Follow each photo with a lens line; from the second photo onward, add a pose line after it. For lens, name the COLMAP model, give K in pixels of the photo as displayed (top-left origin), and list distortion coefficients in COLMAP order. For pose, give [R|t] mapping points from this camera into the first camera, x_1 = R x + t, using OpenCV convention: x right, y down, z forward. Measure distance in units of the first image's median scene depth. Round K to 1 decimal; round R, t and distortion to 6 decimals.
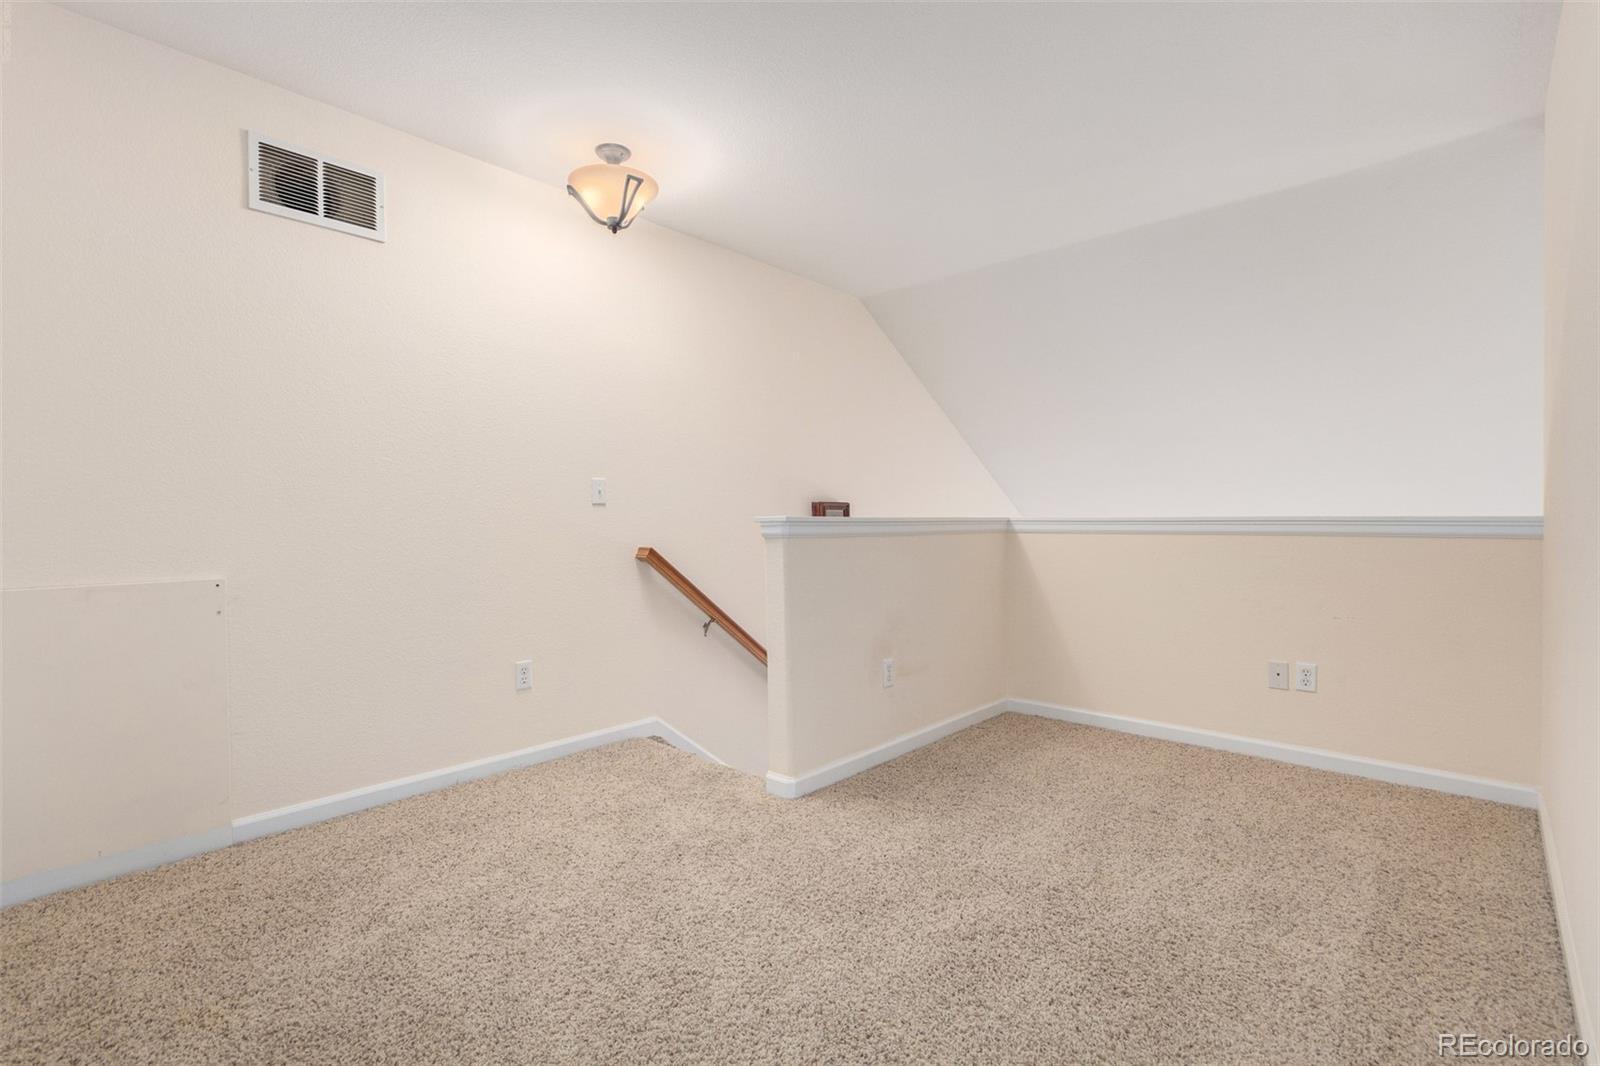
lens RADIAL K [[739.1, 0, 800.0], [0, 739.1, 533.0], [0, 0, 1]] dist [0.000261, 0.000024]
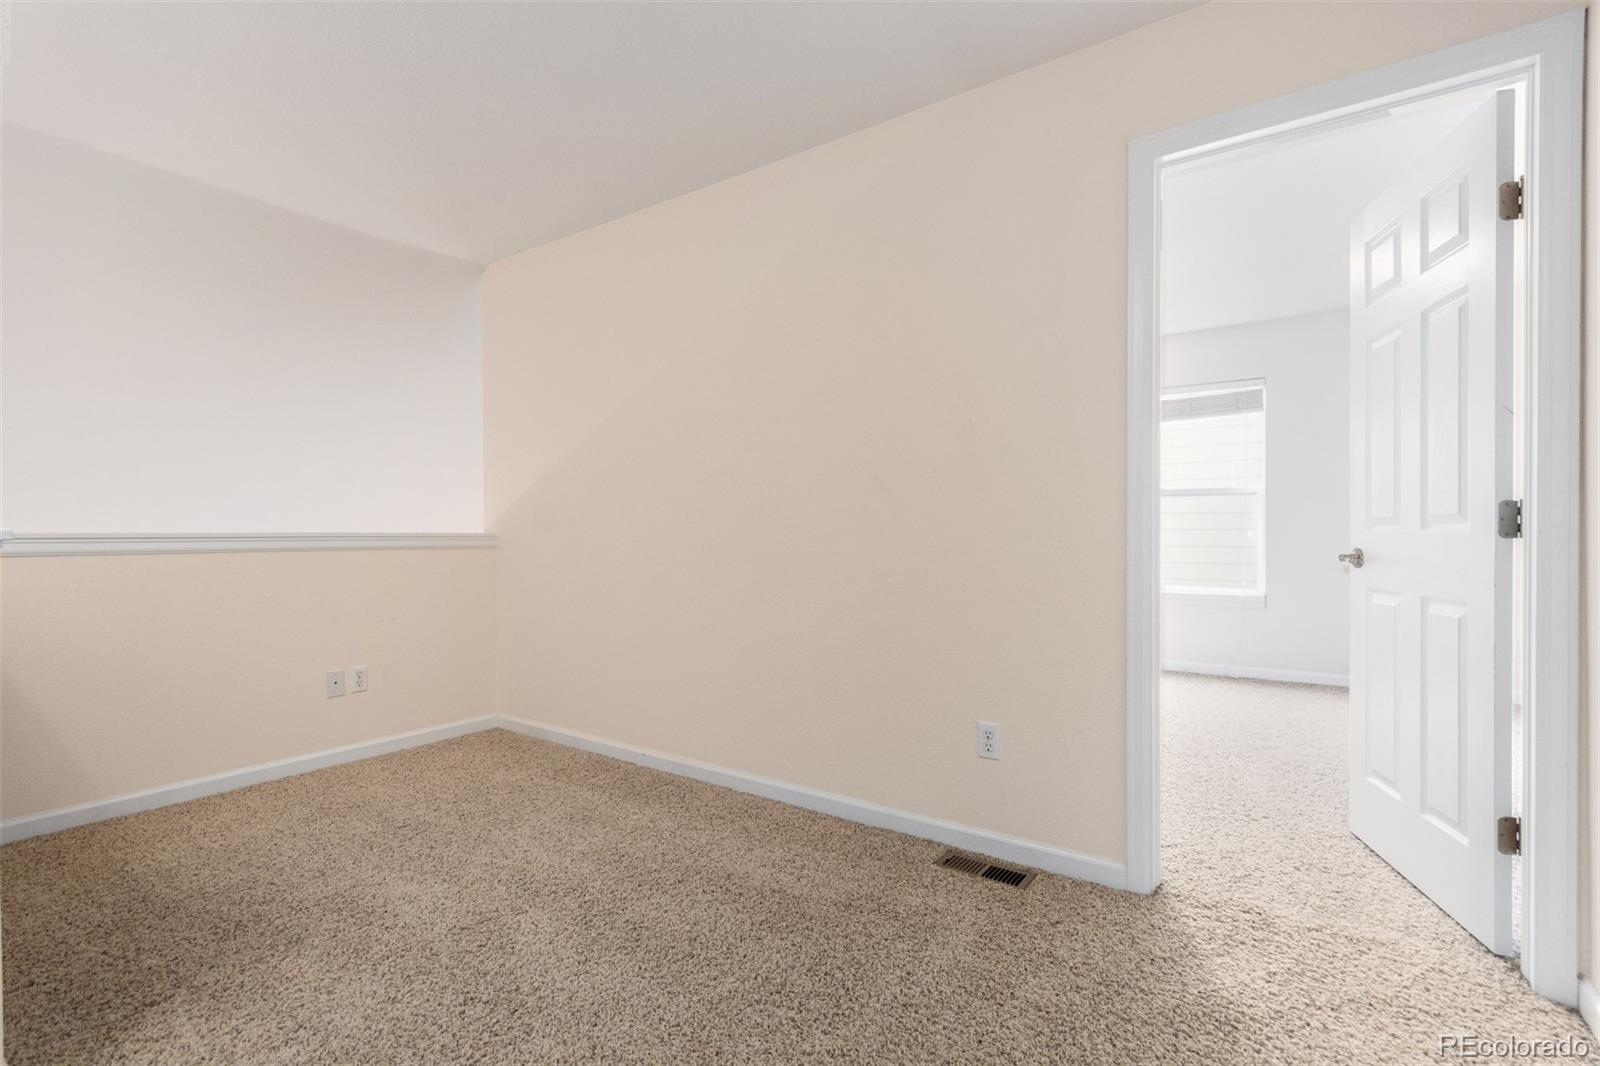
lens RADIAL K [[739.1, 0, 800.0], [0, 739.1, 533.0], [0, 0, 1]] dist [0.000261, 0.000024]
pose [[-0.130665, 0.001859, 0.991425, -0.539348], [0.017615, 0.999845, 0.000446, -0.011605], [-0.991270, 0.017523, -0.130678, 0.537200]]
